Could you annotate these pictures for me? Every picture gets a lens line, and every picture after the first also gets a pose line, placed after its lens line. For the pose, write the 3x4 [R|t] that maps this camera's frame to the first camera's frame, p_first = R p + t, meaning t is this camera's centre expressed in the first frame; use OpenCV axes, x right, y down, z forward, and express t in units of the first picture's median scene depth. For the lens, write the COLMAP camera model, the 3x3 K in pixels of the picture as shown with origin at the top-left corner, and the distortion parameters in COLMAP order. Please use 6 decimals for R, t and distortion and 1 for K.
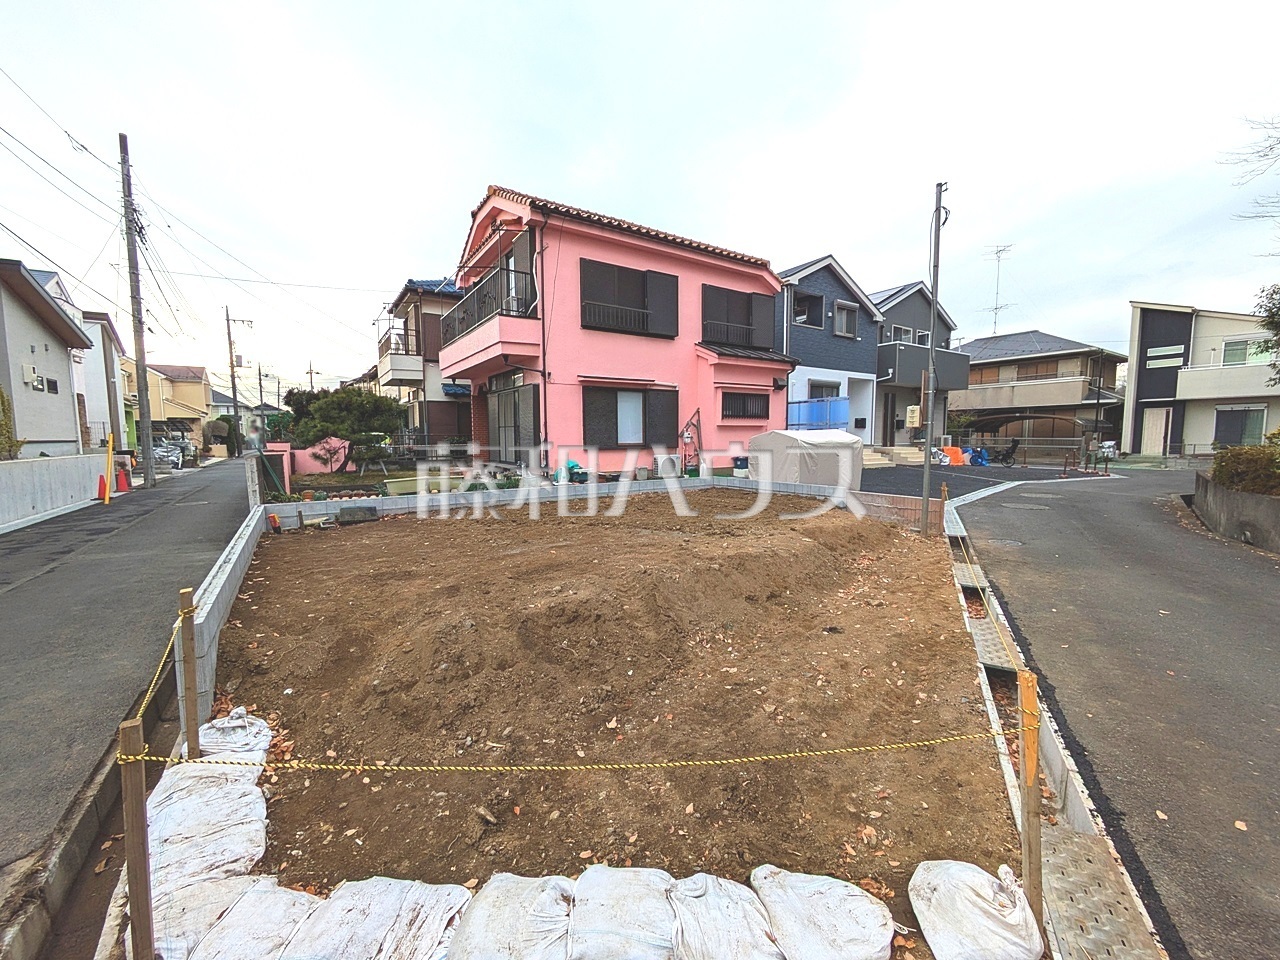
lens RADIAL K [[503.9, 0, 640.5], [0, 503.9, 481.4], [0, 0, 1]] dist [-0.003471, 0.001852]
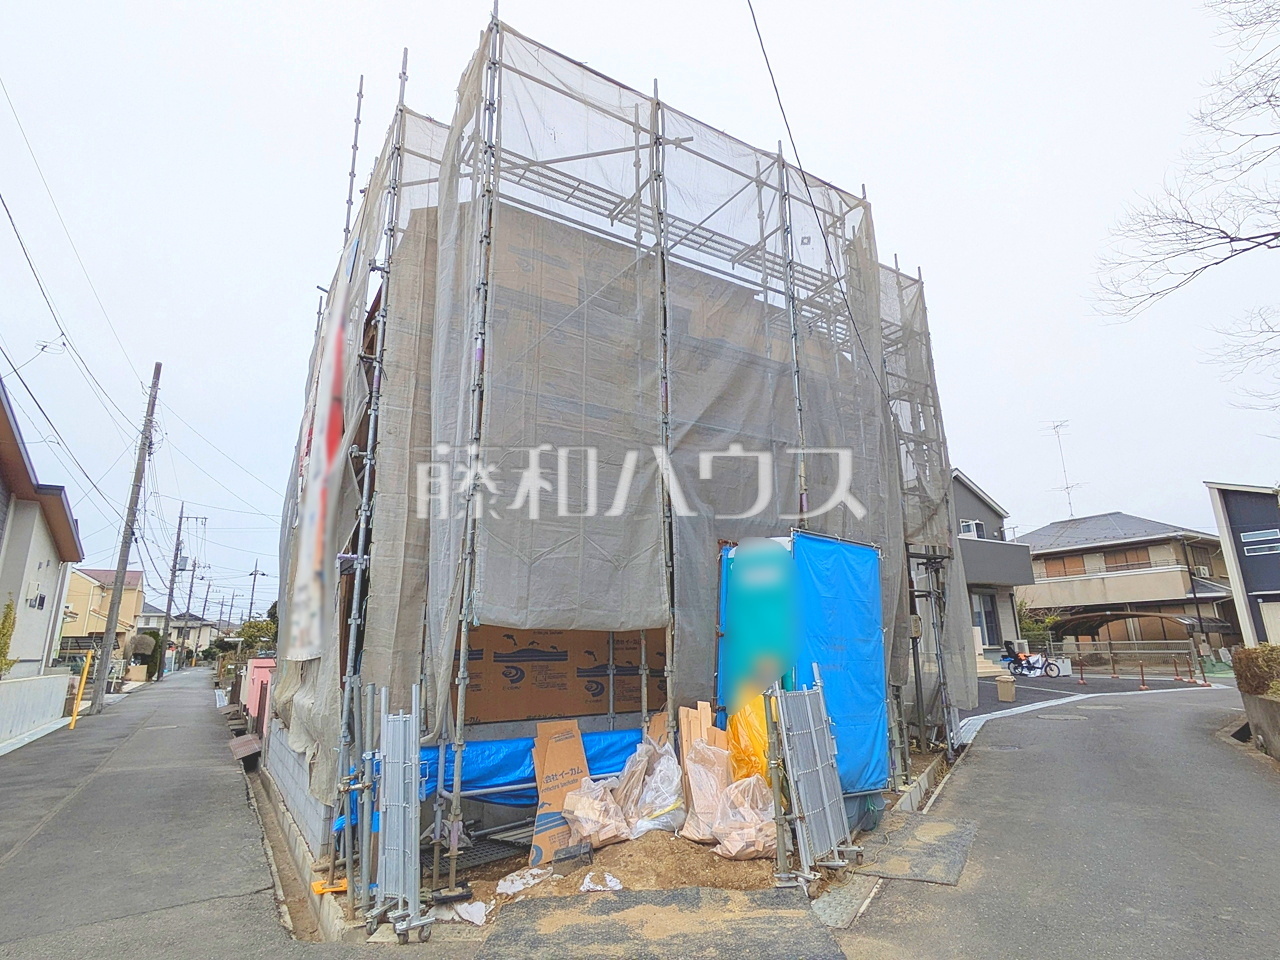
lens RADIAL K [[664.5, 0, 638.1], [0, 664.5, 484.2], [0, 0, 1]] dist [-0.009589, 0.006081]
pose [[0.999289, -0.022301, -0.030404, 0.029916], [0.011167, 0.945209, -0.326275, 0.026944], [0.036015, 0.325703, 0.944786, -0.248140]]
